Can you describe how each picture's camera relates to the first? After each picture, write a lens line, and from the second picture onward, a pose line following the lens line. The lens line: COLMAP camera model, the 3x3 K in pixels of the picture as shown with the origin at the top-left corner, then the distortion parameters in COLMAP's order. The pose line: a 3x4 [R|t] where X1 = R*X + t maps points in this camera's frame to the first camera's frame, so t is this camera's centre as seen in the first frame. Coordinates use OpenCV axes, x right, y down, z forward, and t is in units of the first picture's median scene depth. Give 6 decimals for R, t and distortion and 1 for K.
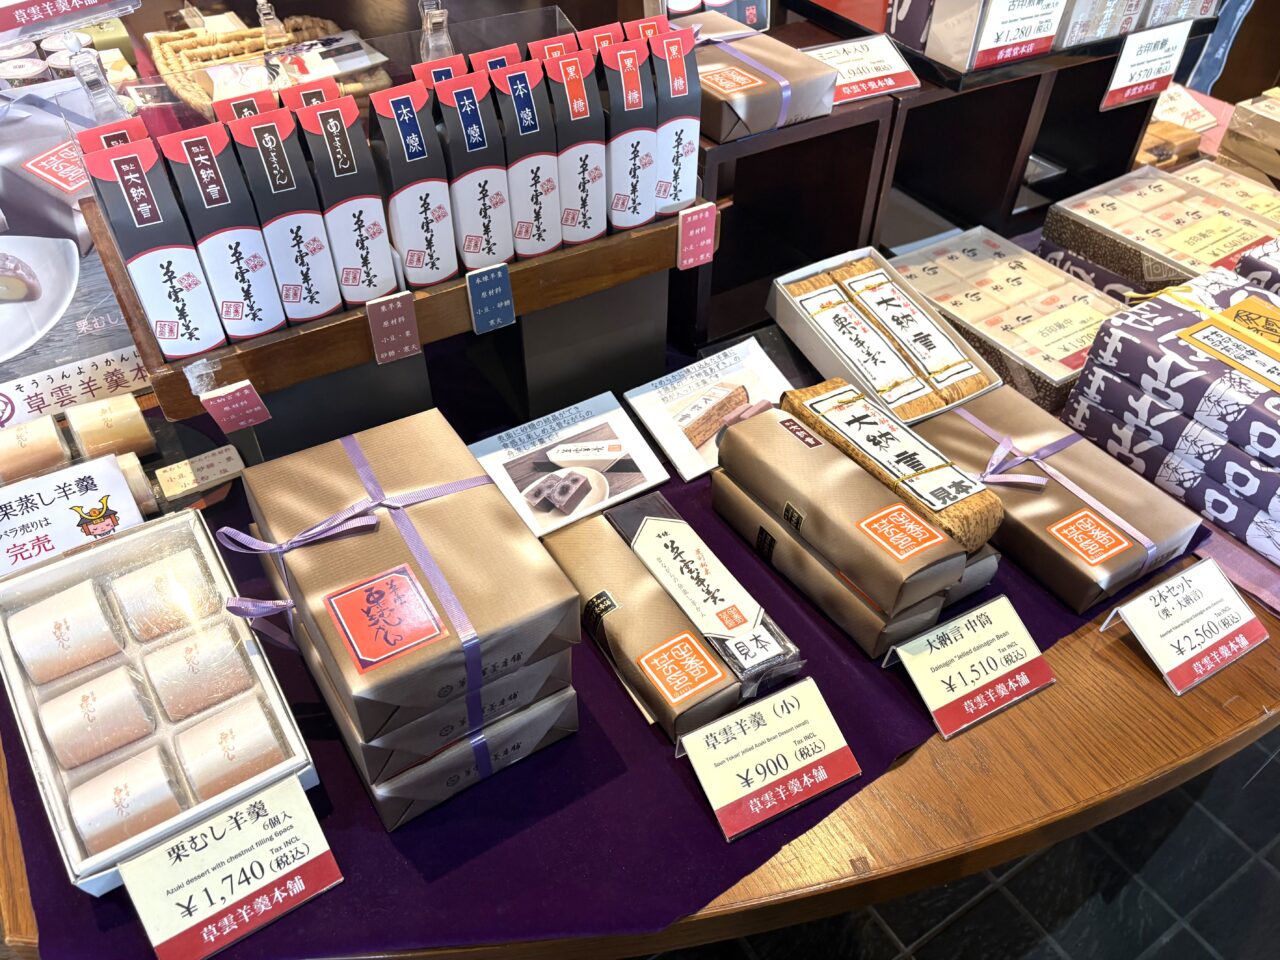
lens RADIAL K [[958.7, 0, 642.1], [0, 958.7, 482.0], [0, 0, 1]] dist [0.025338, -0.023819]
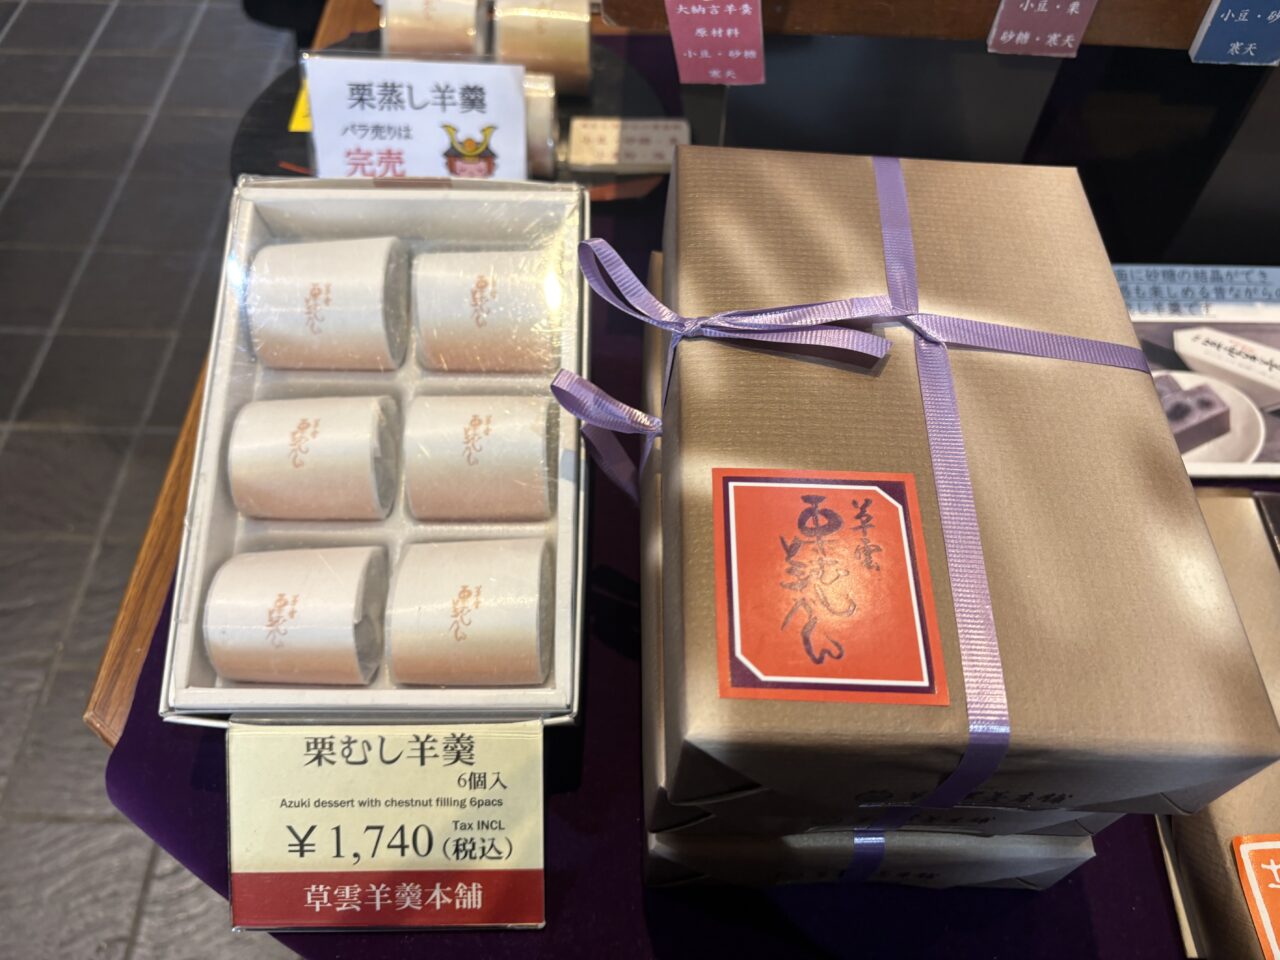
lens RADIAL K [[958.7, 0, 639.8], [0, 958.7, 480.8], [0, 0, 1]] dist [0.025338, -0.023819]
pose [[0.834416, 0.455010, -0.310992, -0.202307], [-0.380800, 0.883898, 0.271507, 0.014829], [0.398423, -0.108124, 0.910806, 0.530115]]
